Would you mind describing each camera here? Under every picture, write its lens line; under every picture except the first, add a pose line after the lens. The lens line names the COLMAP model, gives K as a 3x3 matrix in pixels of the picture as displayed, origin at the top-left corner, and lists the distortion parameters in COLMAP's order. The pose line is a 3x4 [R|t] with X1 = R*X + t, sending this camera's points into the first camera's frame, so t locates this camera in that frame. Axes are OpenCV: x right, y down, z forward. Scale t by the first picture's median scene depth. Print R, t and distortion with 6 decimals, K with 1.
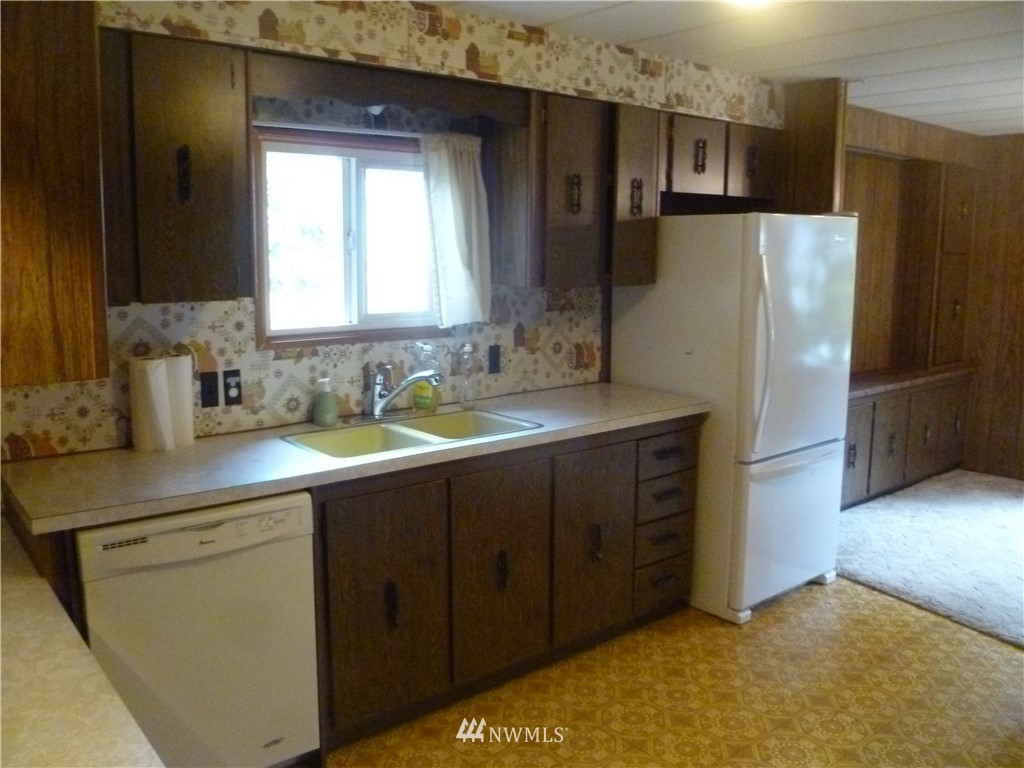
lens RADIAL K [[848.3, 0, 512.0], [0, 848.3, 384.0], [0, 0, 1]] dist [-0.084762, 0.013265]
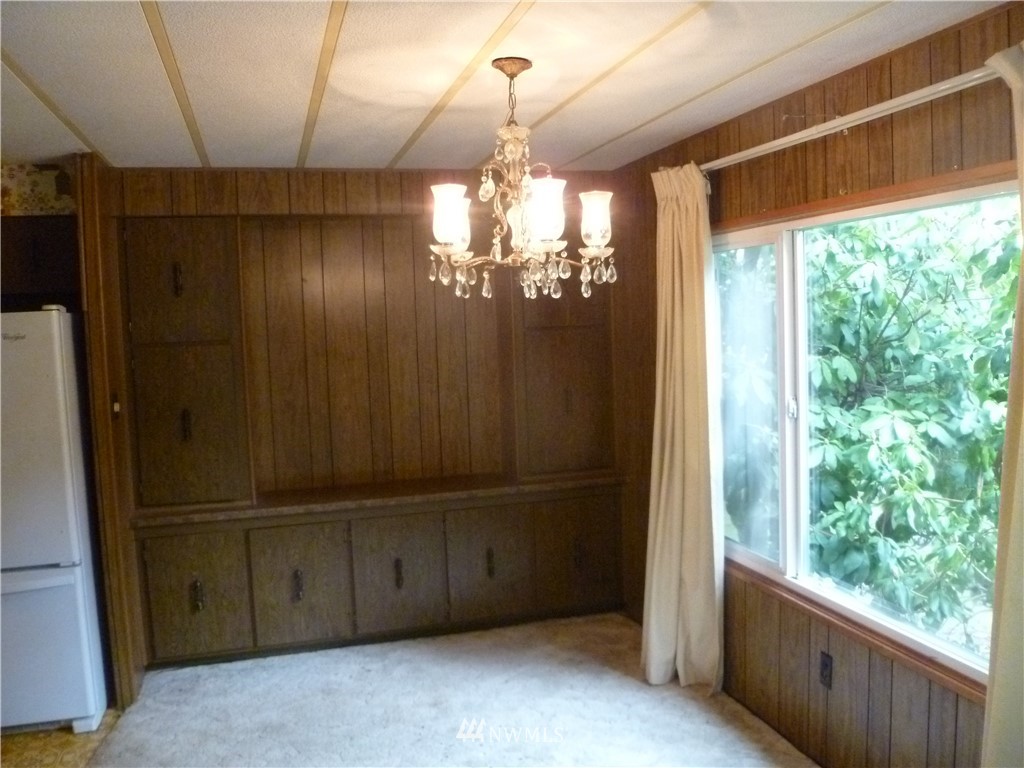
lens RADIAL K [[848.3, 0, 512.0], [0, 848.3, 384.0], [0, 0, 1]] dist [-0.084762, 0.013265]
pose [[0.921084, -0.004889, -0.389334, 0.999101], [-0.023756, 0.997353, -0.068726, -0.063812], [0.388639, 0.072552, 0.918529, 0.336328]]
